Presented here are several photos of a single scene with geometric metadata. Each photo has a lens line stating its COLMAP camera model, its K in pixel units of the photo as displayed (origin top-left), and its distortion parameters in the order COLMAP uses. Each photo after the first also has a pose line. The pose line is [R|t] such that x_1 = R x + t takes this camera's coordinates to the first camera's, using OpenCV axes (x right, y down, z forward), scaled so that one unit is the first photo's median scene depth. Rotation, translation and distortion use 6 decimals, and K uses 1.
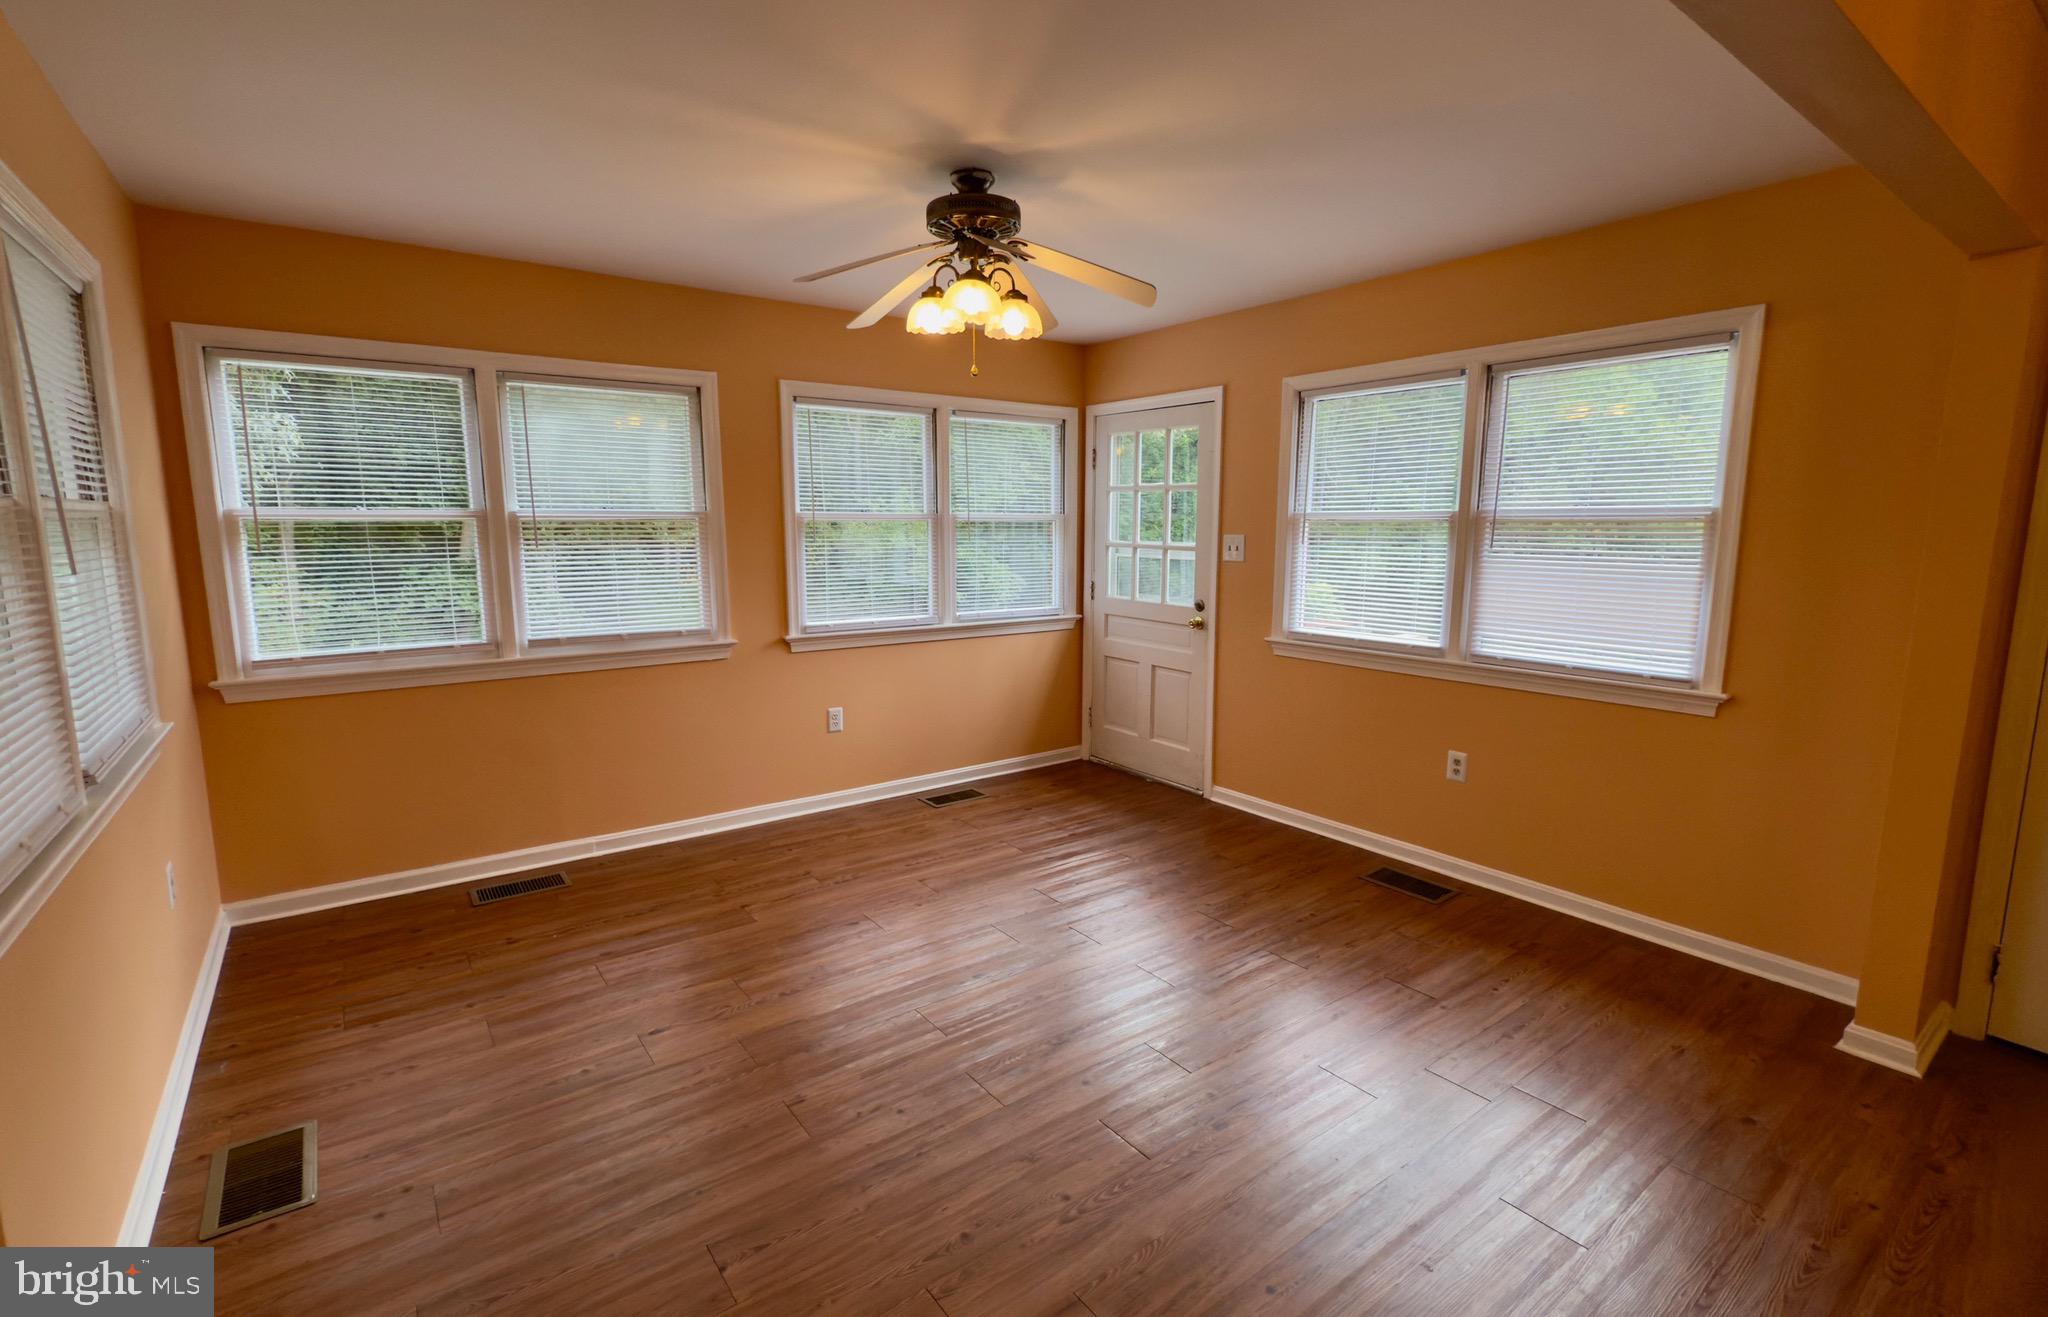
lens RADIAL K [[912.7, 0, 1025.0], [0, 912.7, 661.1], [0, 0, 1]] dist [0.001290, 0.000005]
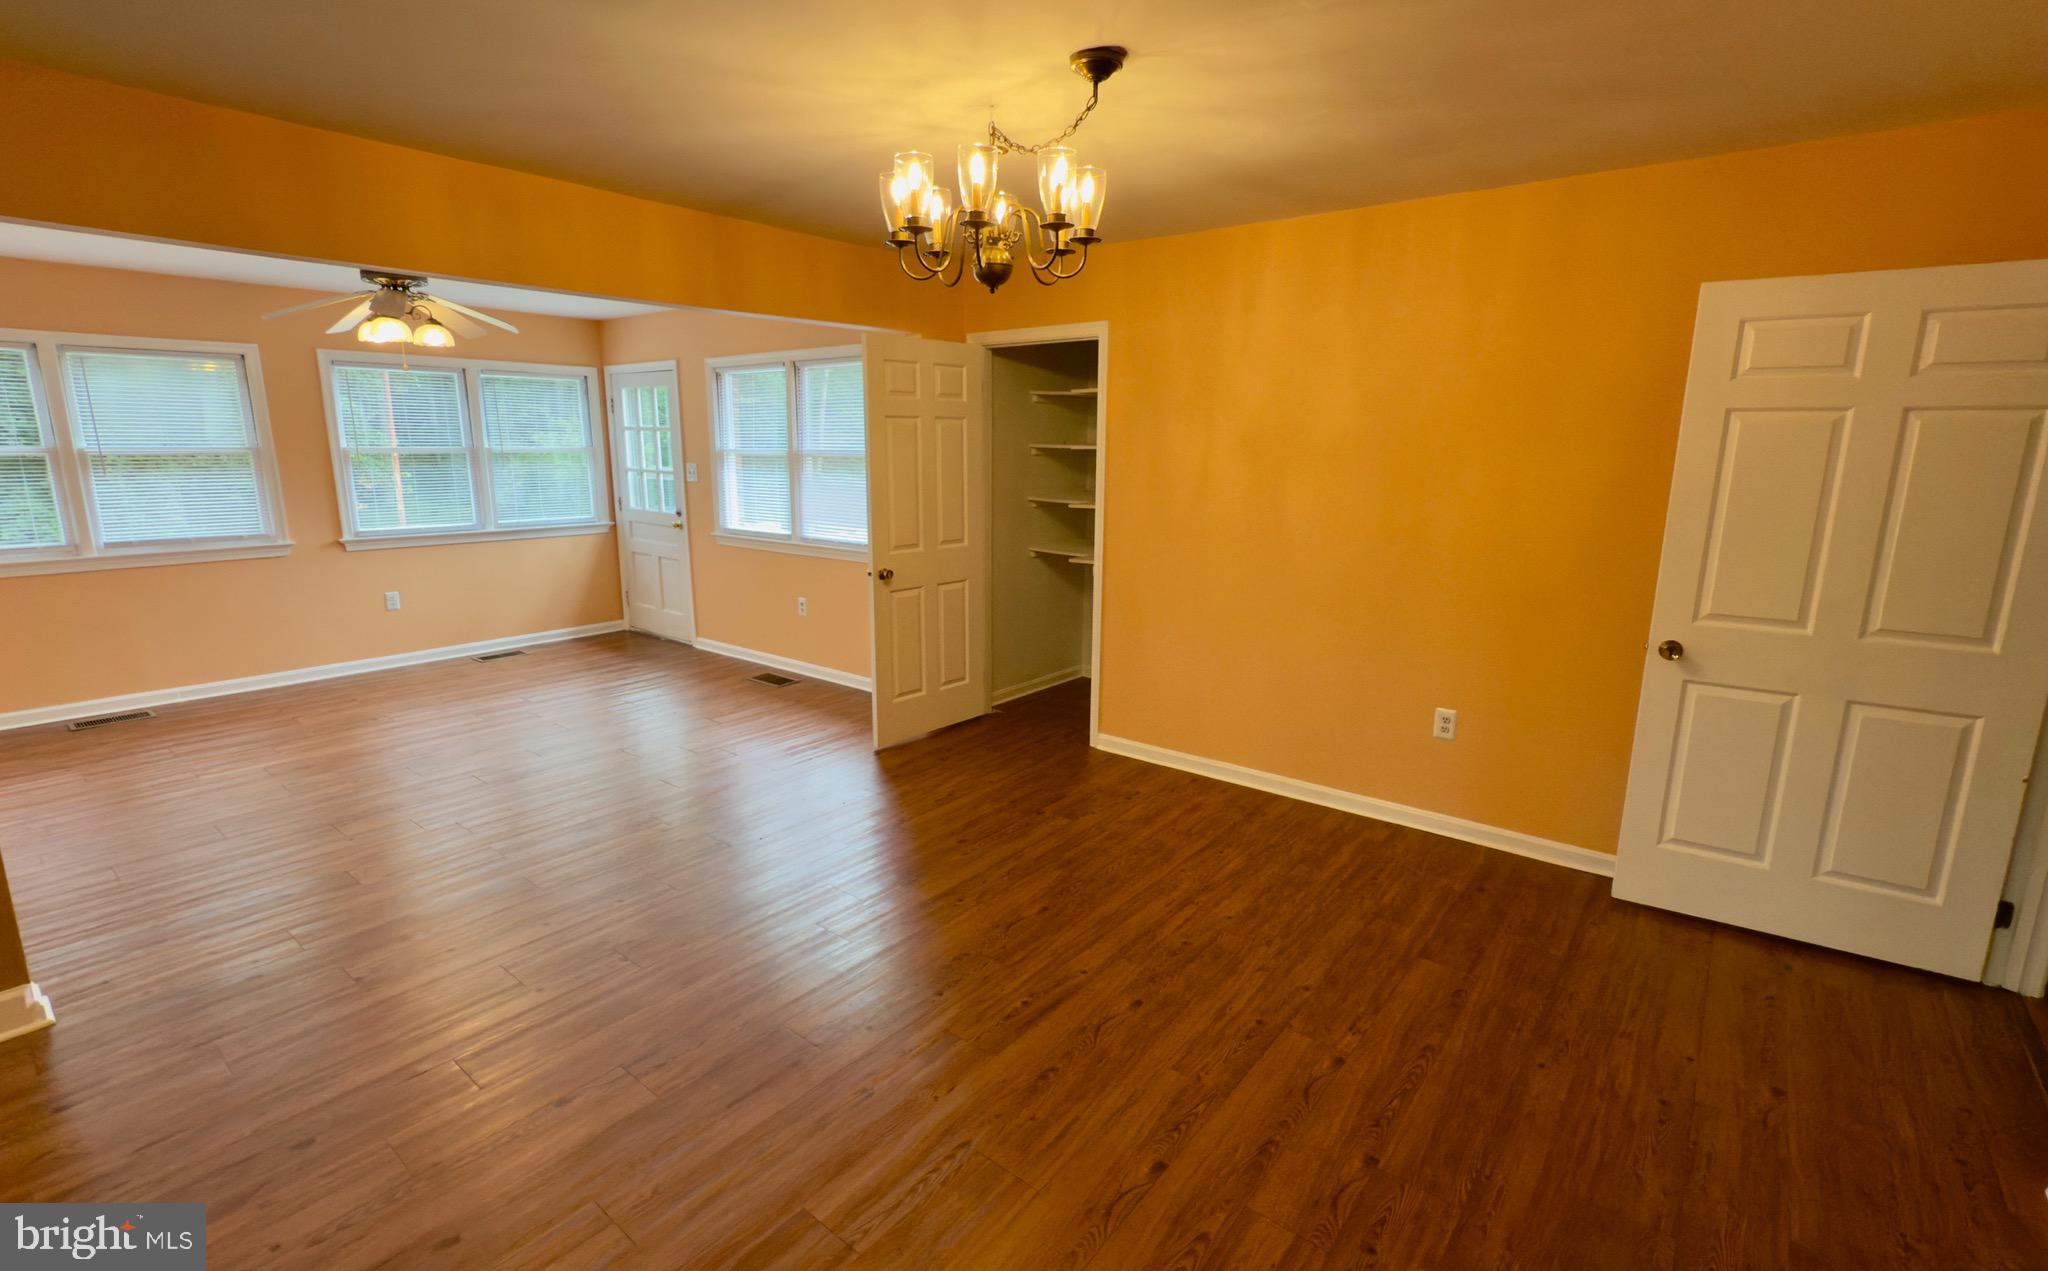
lens RADIAL K [[915.8, 0, 1025.6], [0, 915.8, 628.2], [0, 0, 1]] dist [0.000309, -0.000075]
pose [[0.966581, -0.046669, 0.252076, 0.377837], [0.033982, 0.997938, 0.054456, 0.066178], [-0.254098, -0.044070, 0.966174, -0.587381]]
